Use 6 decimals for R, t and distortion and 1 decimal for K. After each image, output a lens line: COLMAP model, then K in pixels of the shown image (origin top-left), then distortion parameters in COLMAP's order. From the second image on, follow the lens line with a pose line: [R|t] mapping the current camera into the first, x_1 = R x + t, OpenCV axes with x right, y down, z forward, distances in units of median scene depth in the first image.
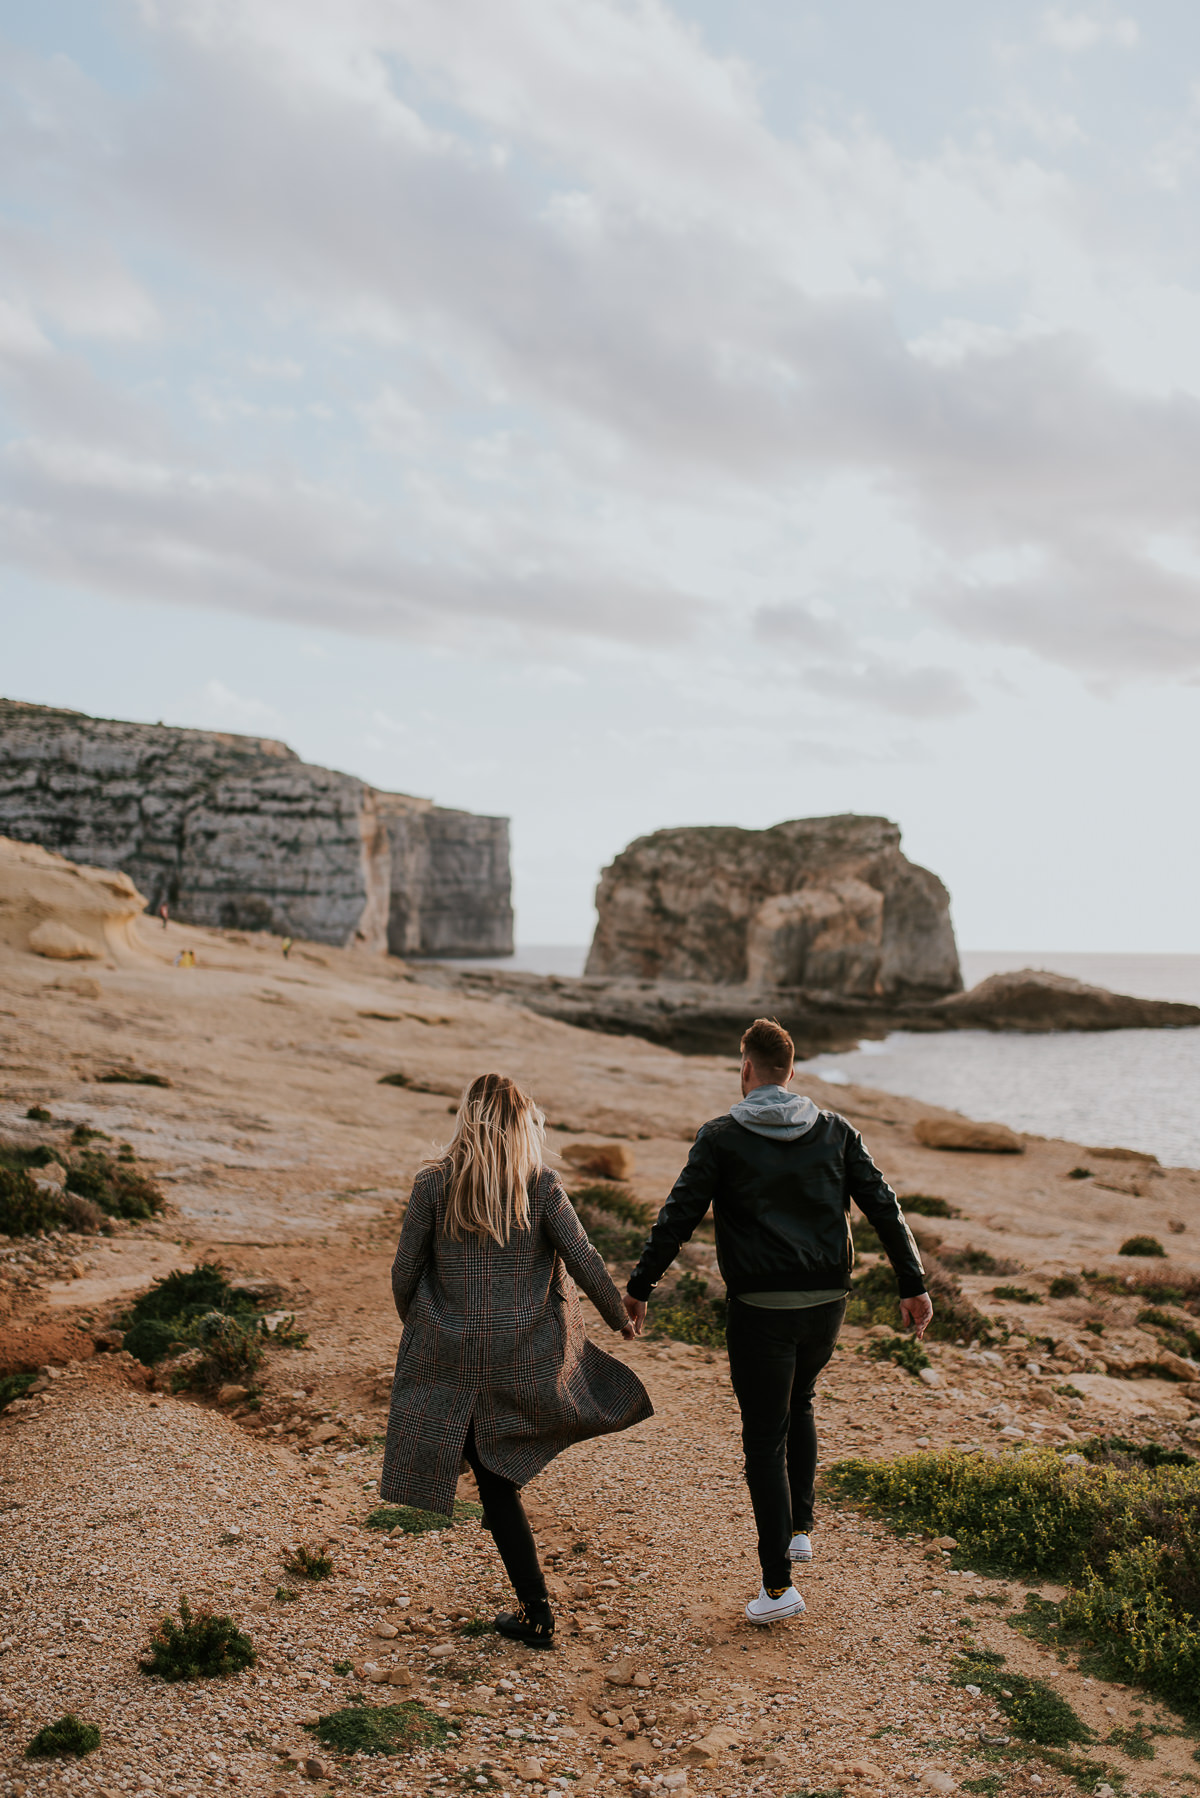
lens RADIAL K [[1818.4, 0, 600.3], [0, 1818.4, 901.0], [0, 0, 1]] dist [0.039217, 0.000000]
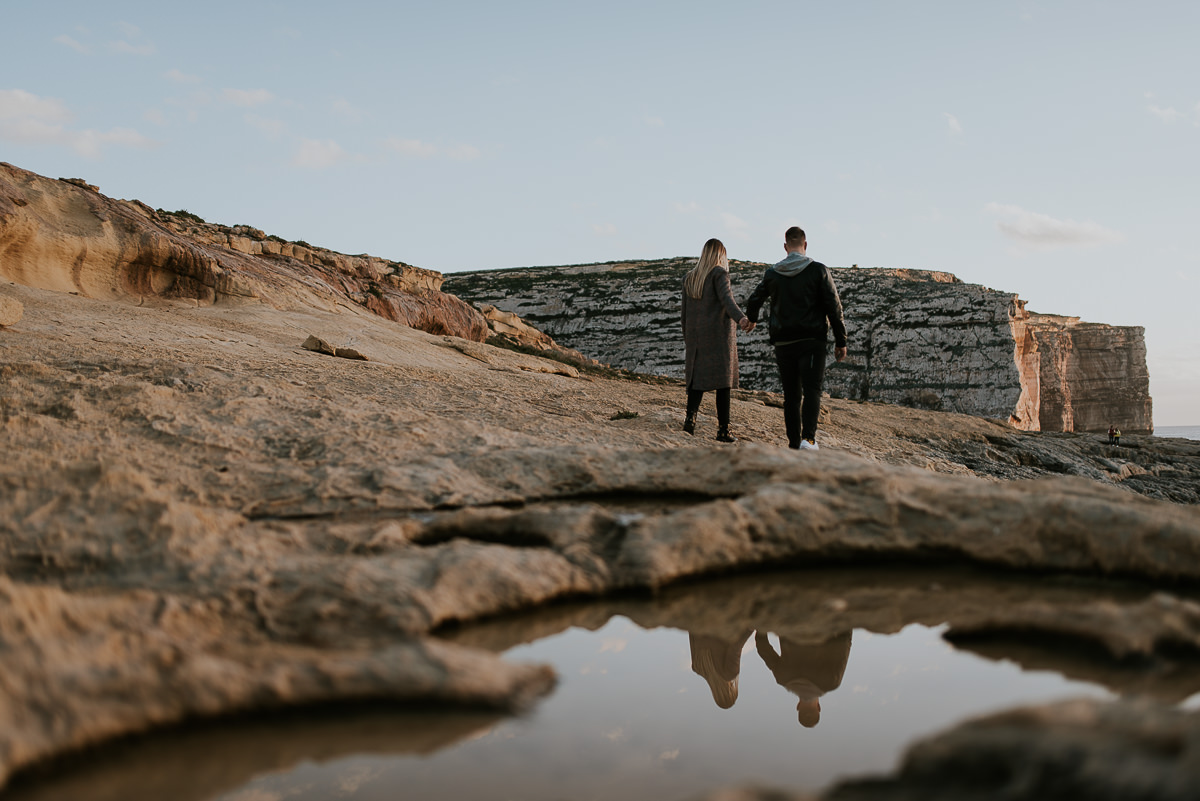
lens RADIAL K [[1213.6, 0, 600.3], [0, 1213.6, 399.1], [0, 0, 1]] dist [0.039217, 0.000000]
pose [[0.891140, -0.045127, -0.451478, -0.009310], [0.042754, 0.998966, -0.015462, 0.006291], [0.451709, -0.005524, 0.892148, 0.132718]]
